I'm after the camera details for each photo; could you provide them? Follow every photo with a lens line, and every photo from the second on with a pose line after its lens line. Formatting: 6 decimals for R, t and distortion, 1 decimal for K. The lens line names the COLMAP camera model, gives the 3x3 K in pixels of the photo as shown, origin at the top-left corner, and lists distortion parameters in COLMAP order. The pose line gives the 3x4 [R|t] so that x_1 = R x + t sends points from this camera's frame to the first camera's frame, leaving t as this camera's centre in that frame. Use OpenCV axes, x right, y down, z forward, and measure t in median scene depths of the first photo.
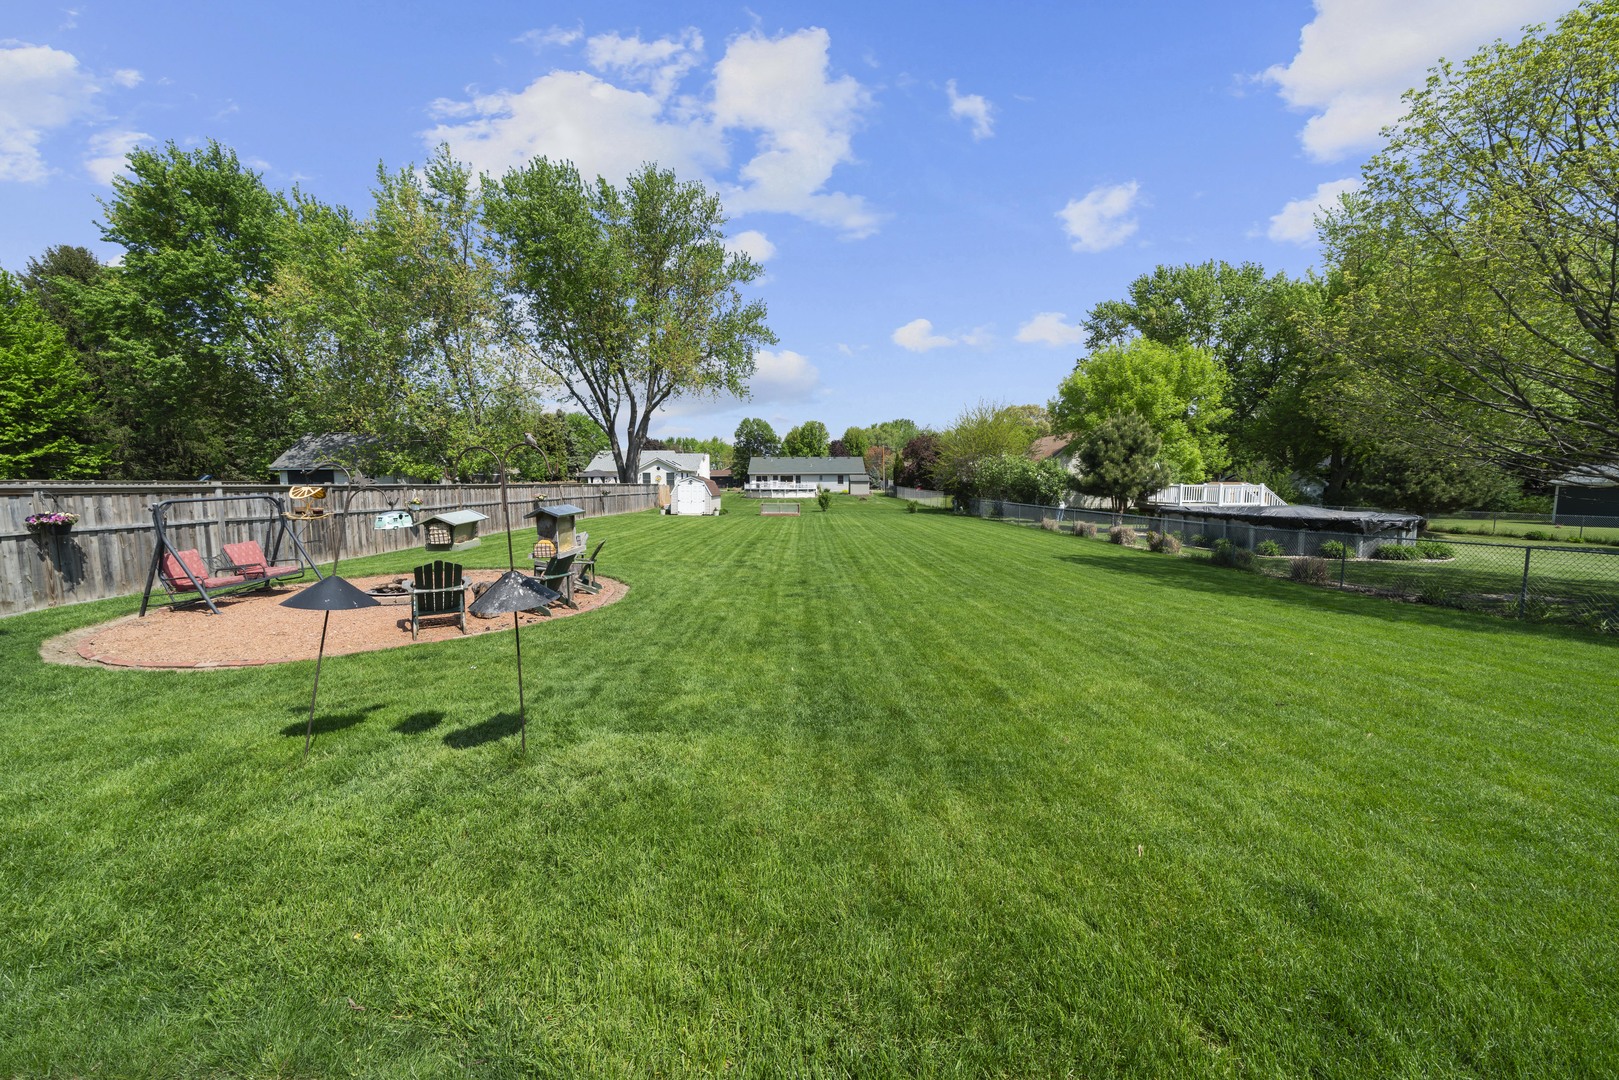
lens RADIAL K [[552.5, 0, 801.7], [0, 552.5, 527.4], [0, 0, 1]] dist [-0.006453, 0.000181]
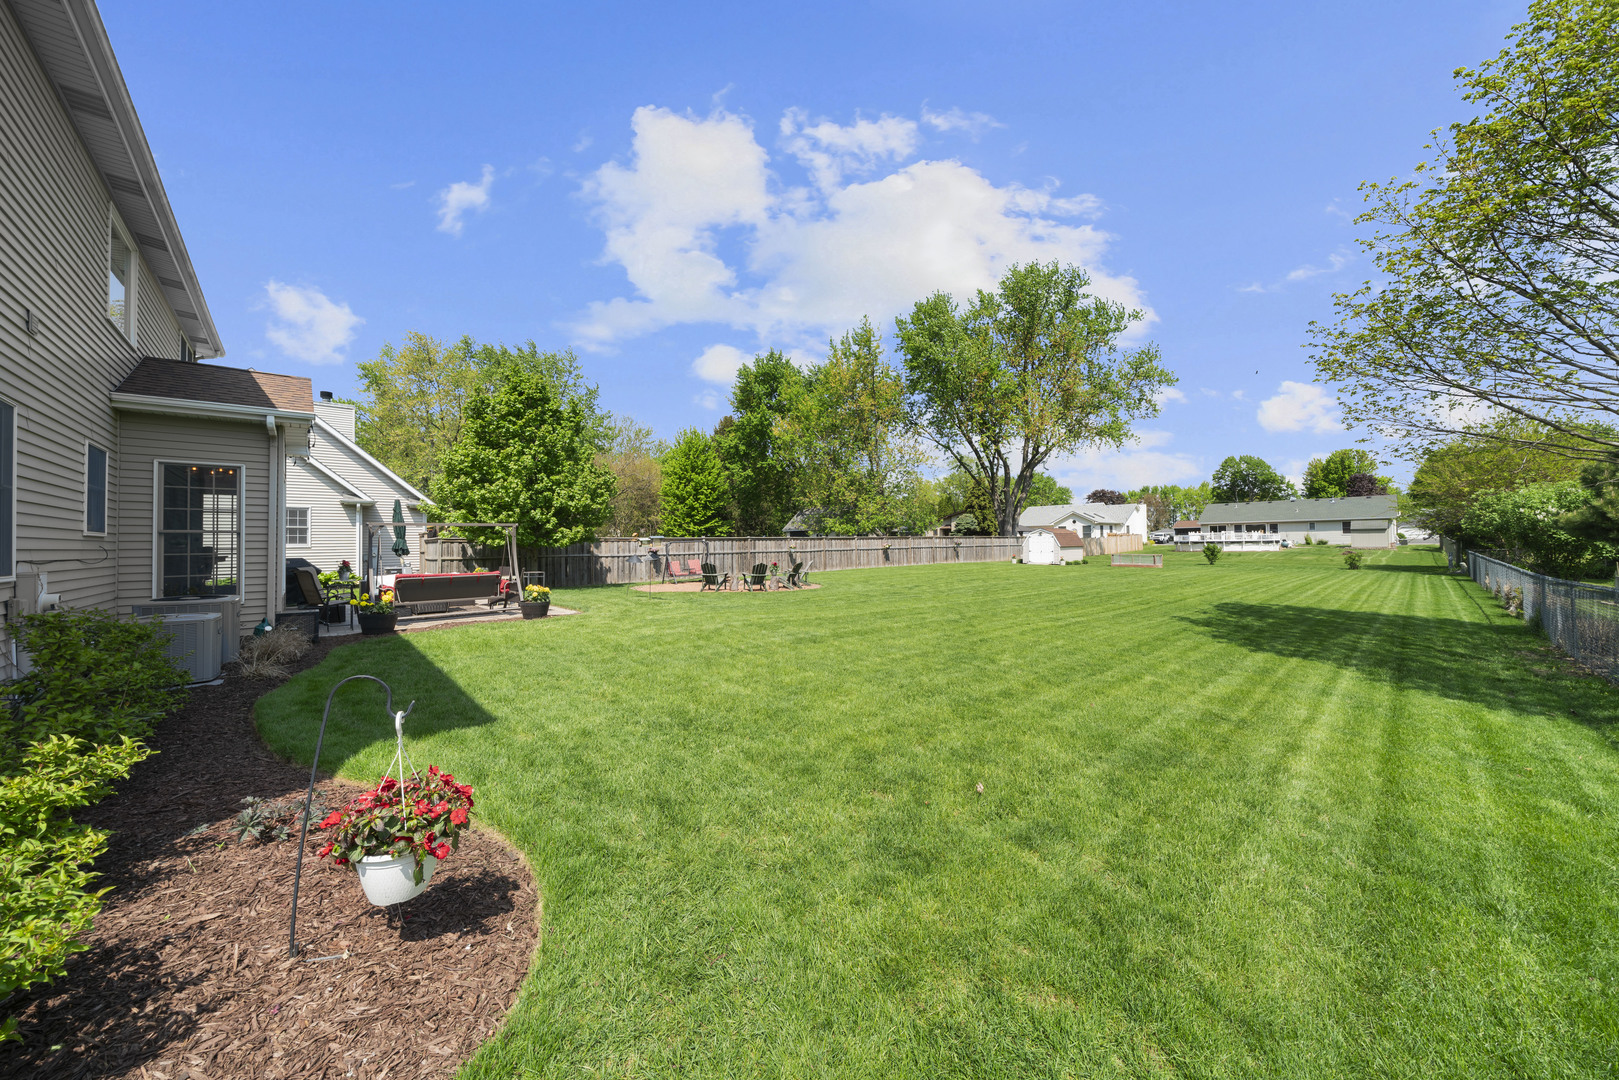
lens RADIAL K [[552.5, 0, 807.4], [0, 552.5, 533.8], [0, 0, 1]] dist [-0.006453, 0.000181]
pose [[0.681163, -0.018649, -0.731894, 0.312821], [-0.046025, 0.996608, -0.068229, 0.015227], [0.730684, 0.080161, 0.677994, -0.088096]]
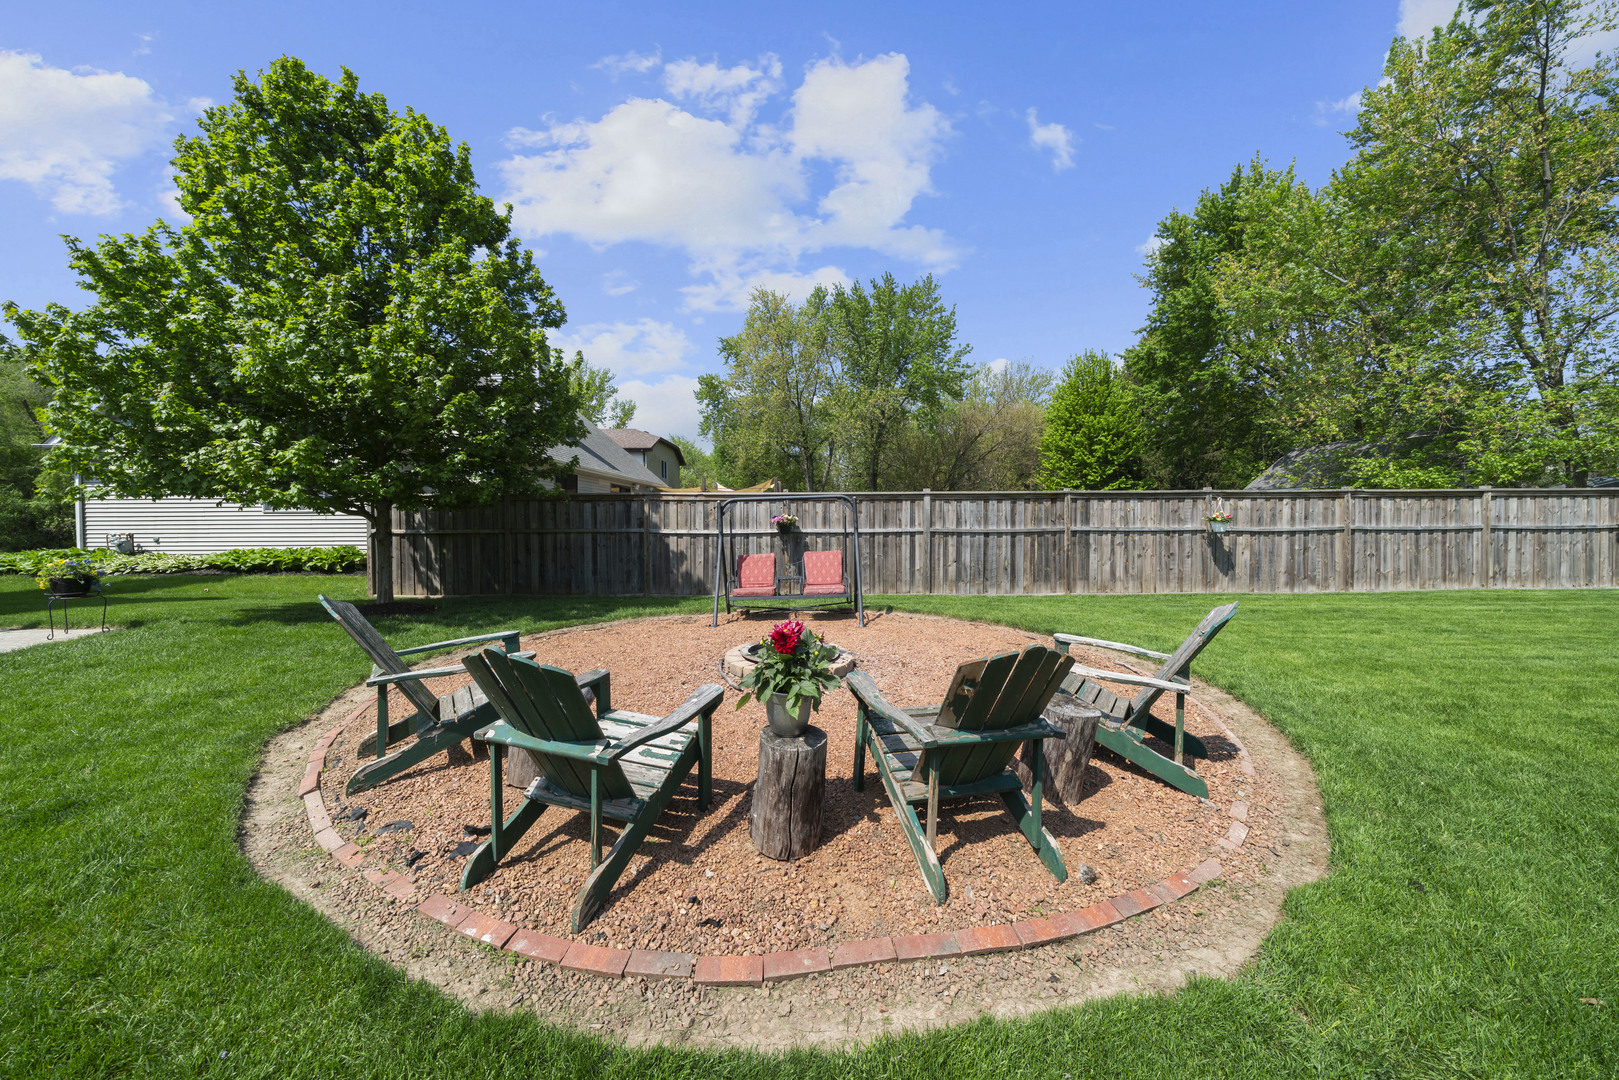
lens RADIAL K [[552.5, 0, 801.3], [0, 552.5, 542.3], [0, 0, 1]] dist [-0.006453, 0.000181]
pose [[0.000889, 0.041916, -0.999121, -0.042883], [-0.074285, 0.996363, 0.041734, -0.005318], [0.997237, 0.074183, 0.004000, 0.260693]]
